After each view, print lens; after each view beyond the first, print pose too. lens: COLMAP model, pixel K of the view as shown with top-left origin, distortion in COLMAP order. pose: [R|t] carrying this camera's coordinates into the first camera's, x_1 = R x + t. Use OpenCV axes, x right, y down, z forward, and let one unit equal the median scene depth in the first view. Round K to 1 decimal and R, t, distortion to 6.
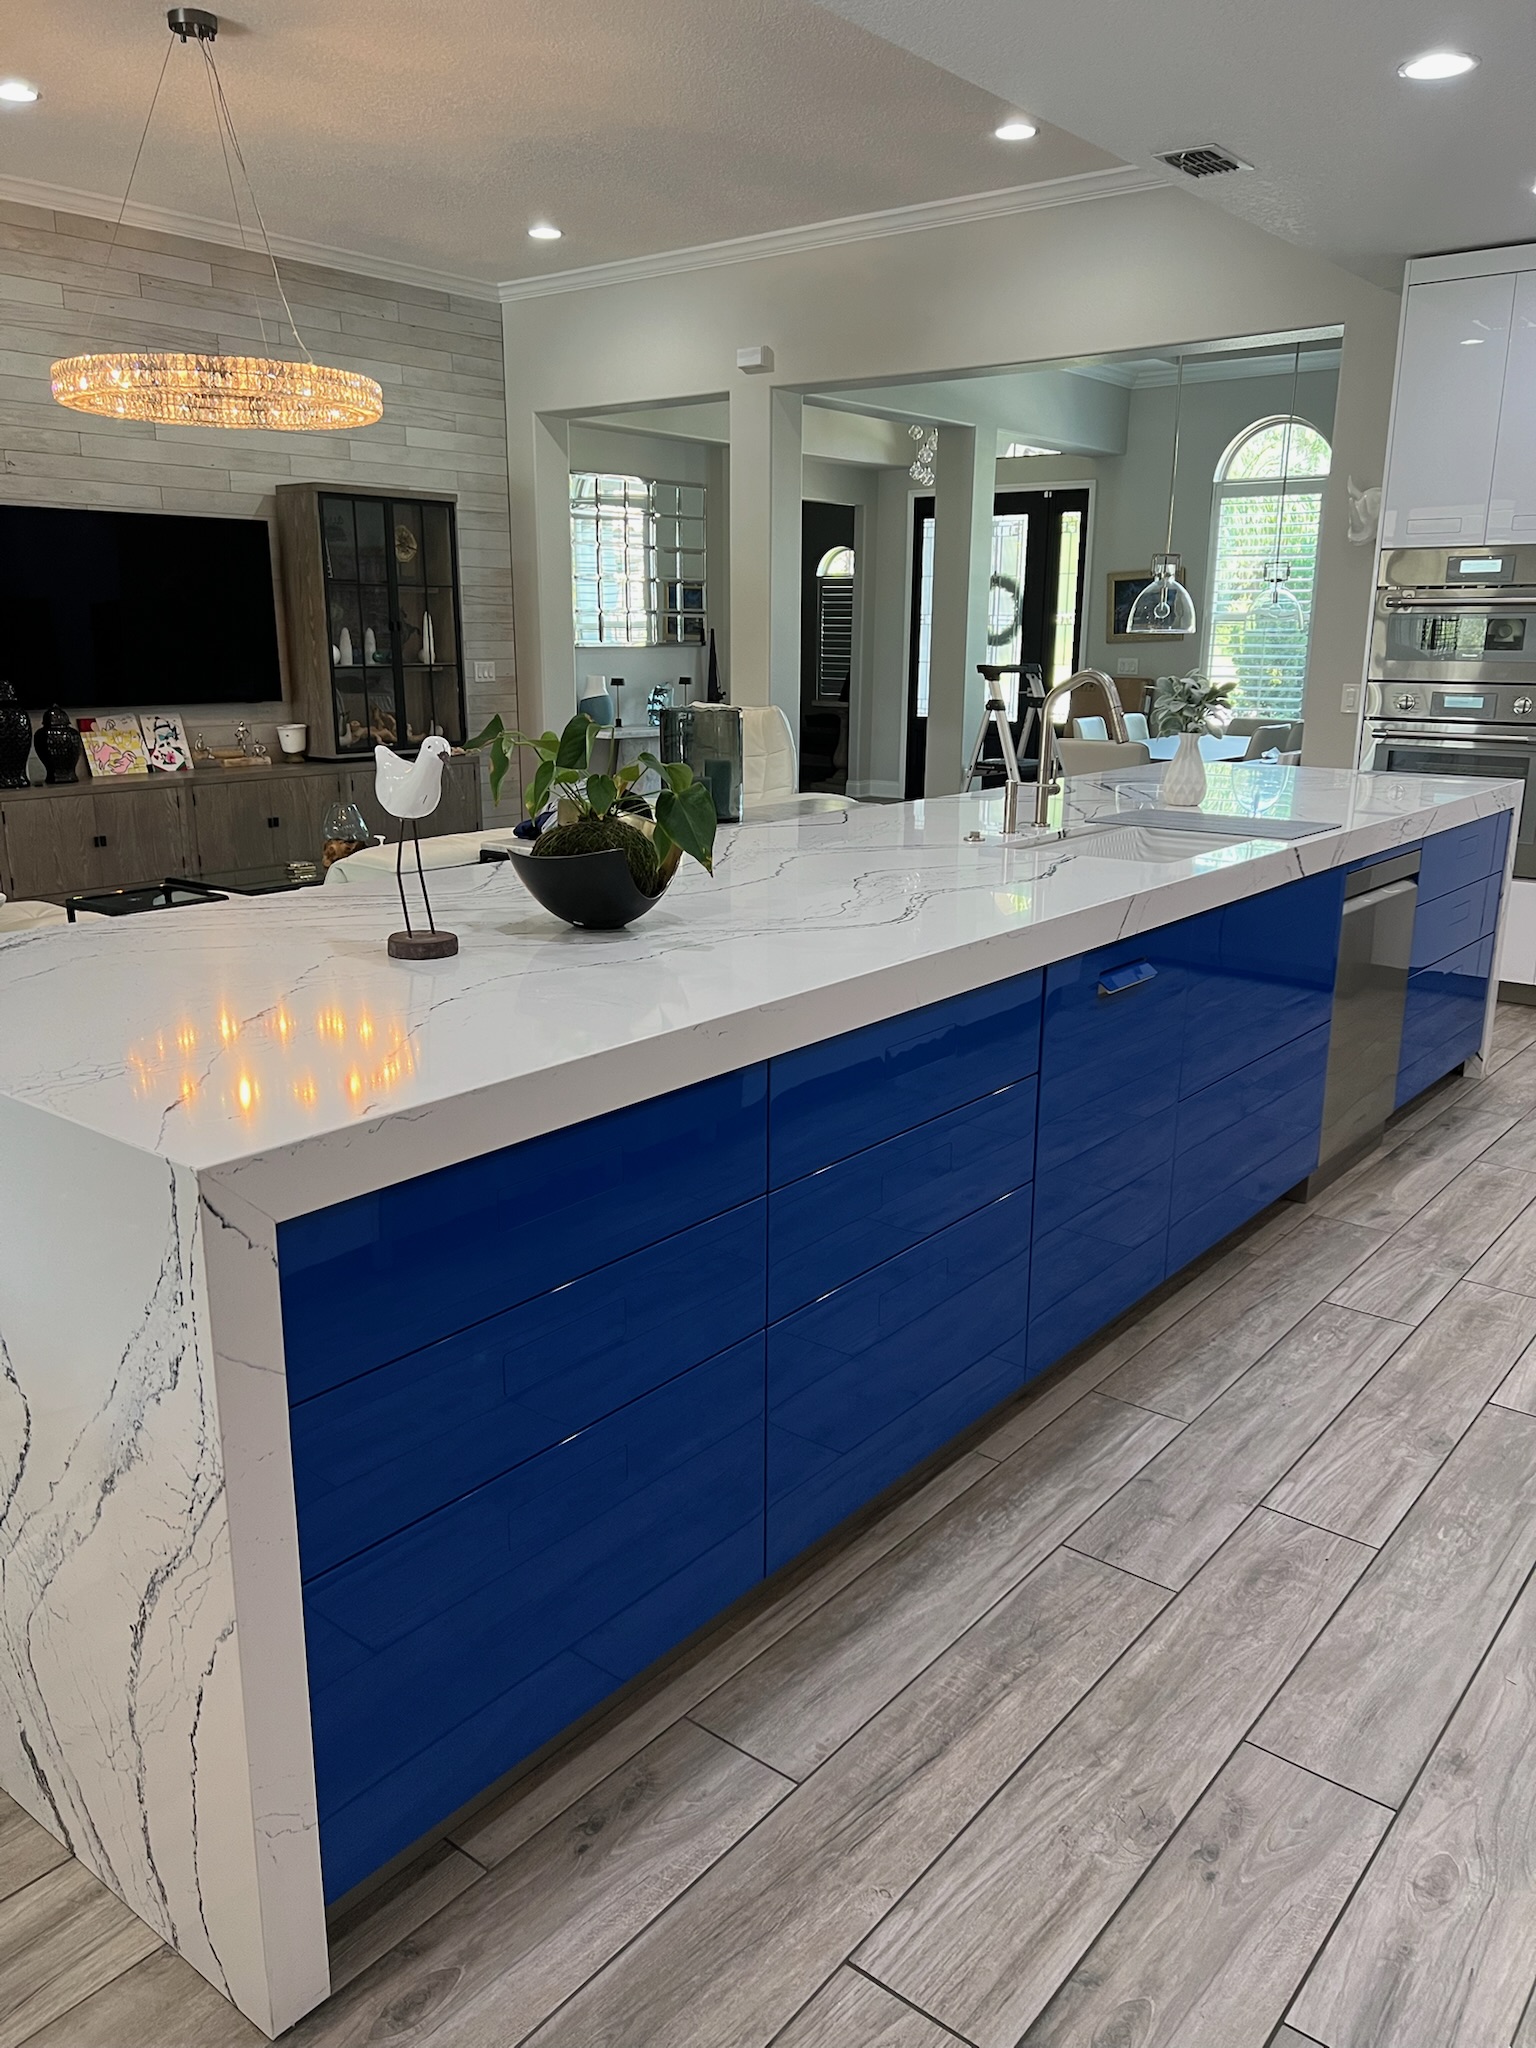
lens RADIAL K [[1552.0, 0, 775.5], [0, 1552.0, 1020.8], [0, 0, 1]] dist [0.045476, -0.031434]
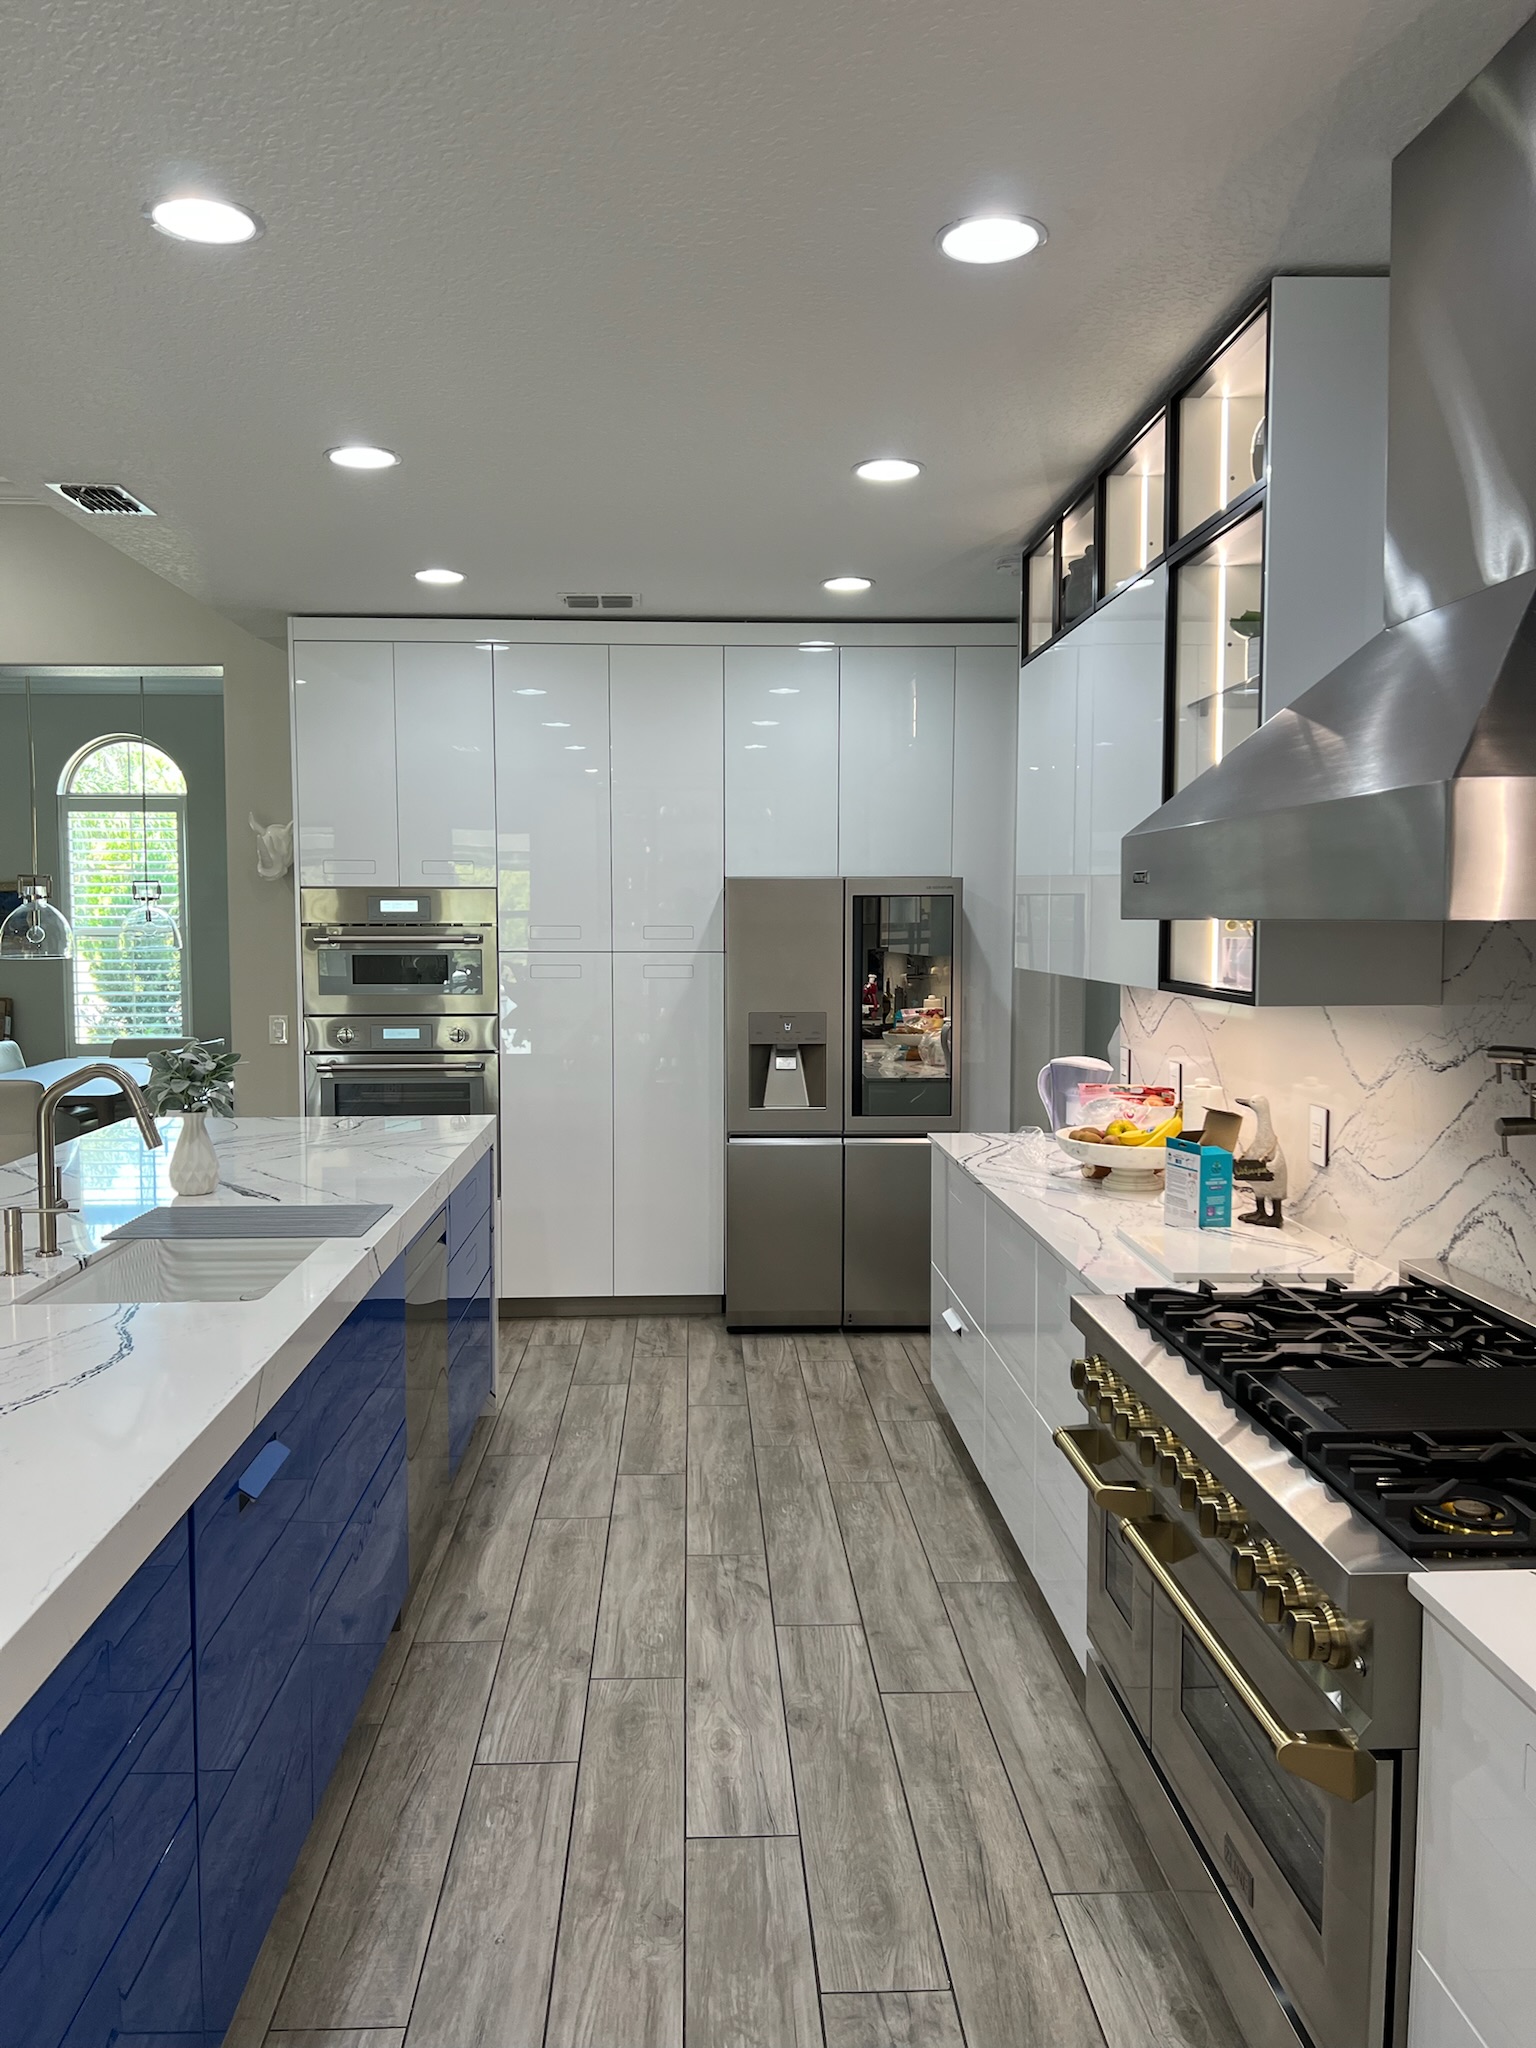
lens RADIAL K [[1552.0, 0, 759.0], [0, 1552.0, 1029.7], [0, 0, 1]] dist [0.045476, -0.031434]
pose [[0.758144, -0.057289, 0.649566, -0.059073], [0.169062, 0.979341, -0.110947, -0.079642], [-0.629790, 0.193931, 0.752167, 0.134903]]
